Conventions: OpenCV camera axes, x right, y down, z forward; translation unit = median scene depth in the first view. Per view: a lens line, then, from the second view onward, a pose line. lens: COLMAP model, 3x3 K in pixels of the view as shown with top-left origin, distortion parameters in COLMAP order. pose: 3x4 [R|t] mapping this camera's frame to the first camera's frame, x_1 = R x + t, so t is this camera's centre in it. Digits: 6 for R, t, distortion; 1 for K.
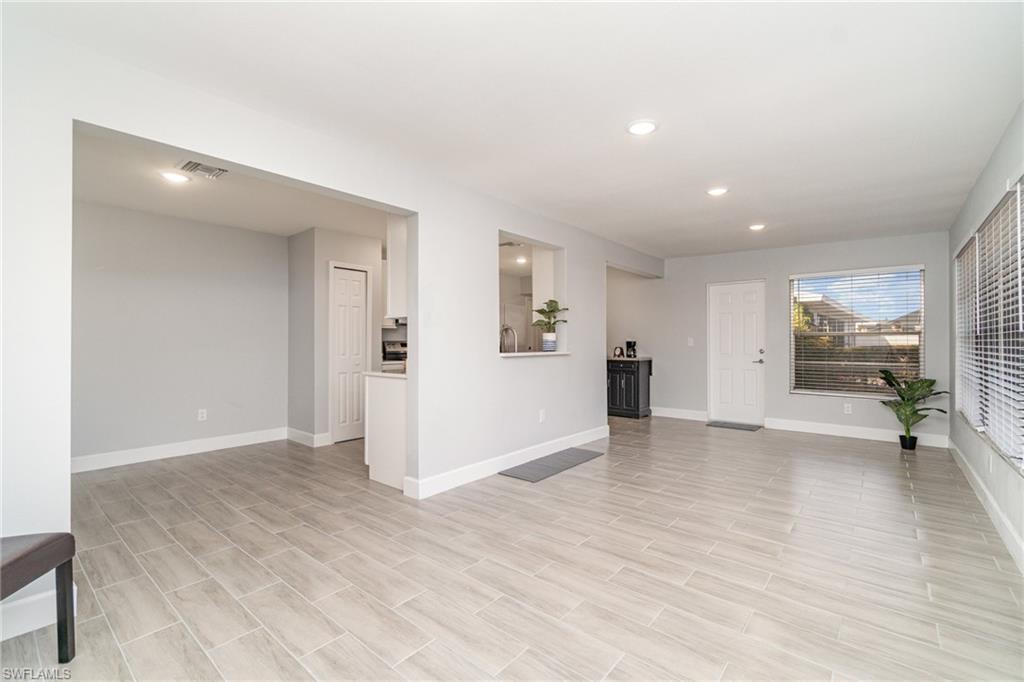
lens RADIAL K [[445.7, 0, 501.6], [0, 445.7, 342.5], [0, 0, 1]] dist [0.001222, -0.000122]
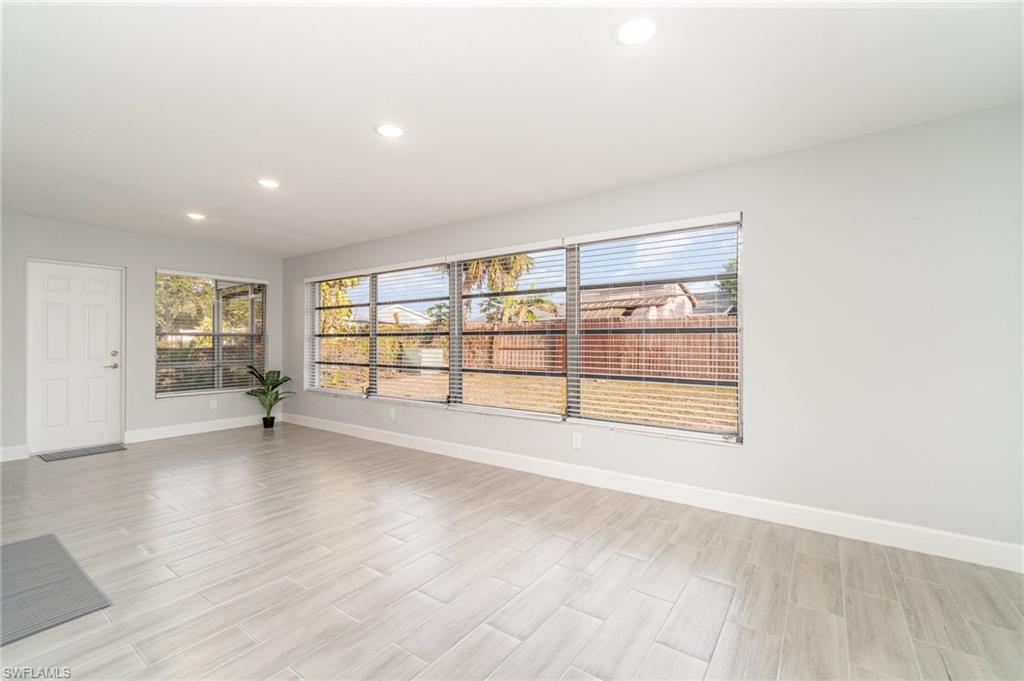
lens RADIAL K [[445.7, 0, 503.2], [0, 445.7, 338.5], [0, 0, 1]] dist [0.001222, -0.000122]
pose [[-0.073005, 0.004148, 0.997323, -0.380971], [0.004115, 0.999984, -0.003858, -0.003138], [-0.997323, 0.003822, -0.073021, 0.432478]]
